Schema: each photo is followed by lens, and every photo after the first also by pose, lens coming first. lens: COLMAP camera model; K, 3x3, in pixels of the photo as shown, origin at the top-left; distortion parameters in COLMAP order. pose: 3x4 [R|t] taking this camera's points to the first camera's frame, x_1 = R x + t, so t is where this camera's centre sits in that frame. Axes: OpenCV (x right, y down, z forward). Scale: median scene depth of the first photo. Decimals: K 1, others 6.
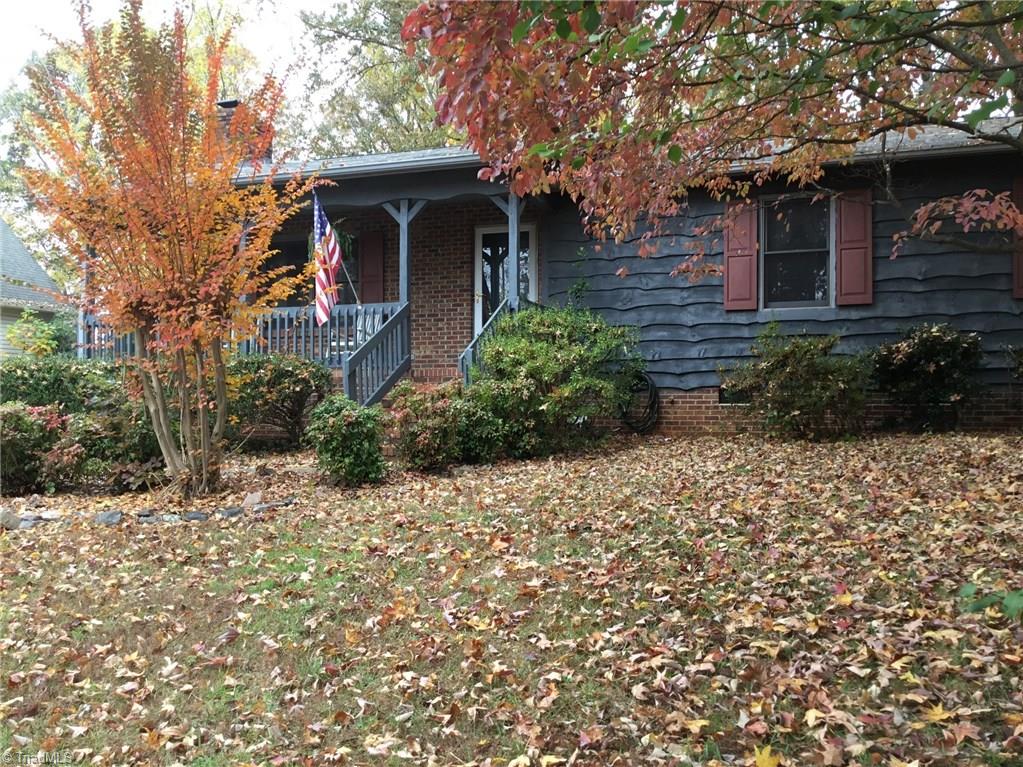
lens RADIAL K [[935.5, 0, 515.3], [0, 935.5, 388.2], [0, 0, 1]] dist [0.049230, 0.000000]
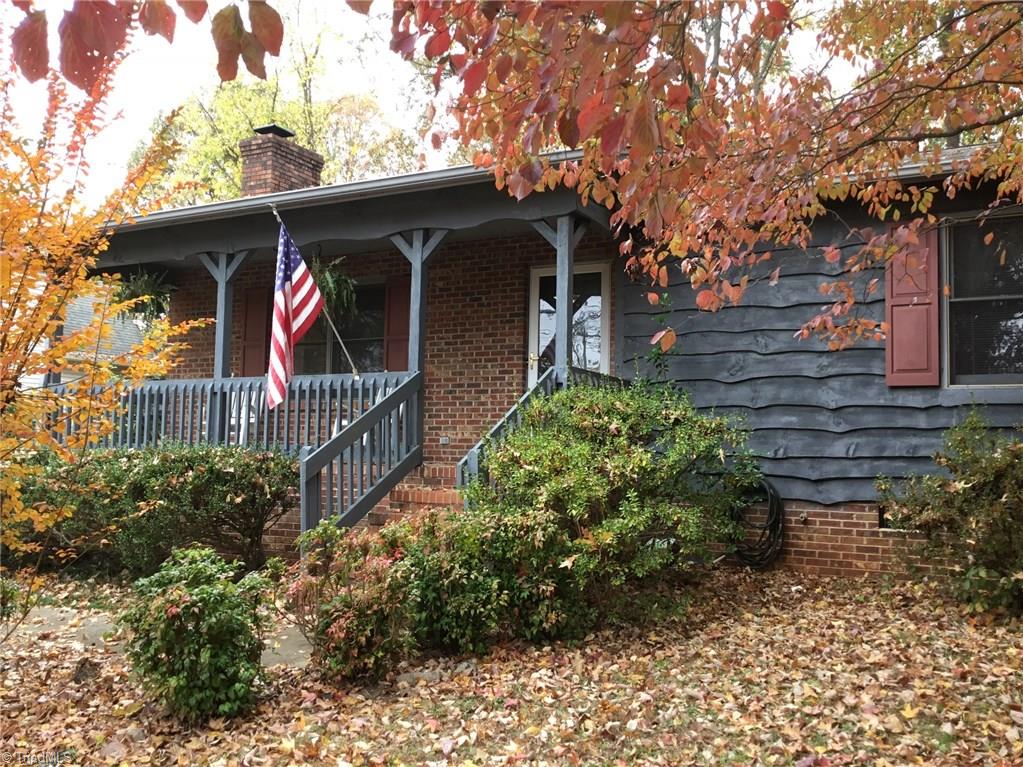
lens RADIAL K [[935.5, 0, 506.2], [0, 935.5, 380.1], [0, 0, 1]] dist [0.049230, 0.000000]
pose [[0.987187, 0.007252, -0.159400, 0.068341], [-0.016284, 0.998330, -0.055432, -0.049255], [0.158732, 0.057317, 0.985657, 0.321869]]
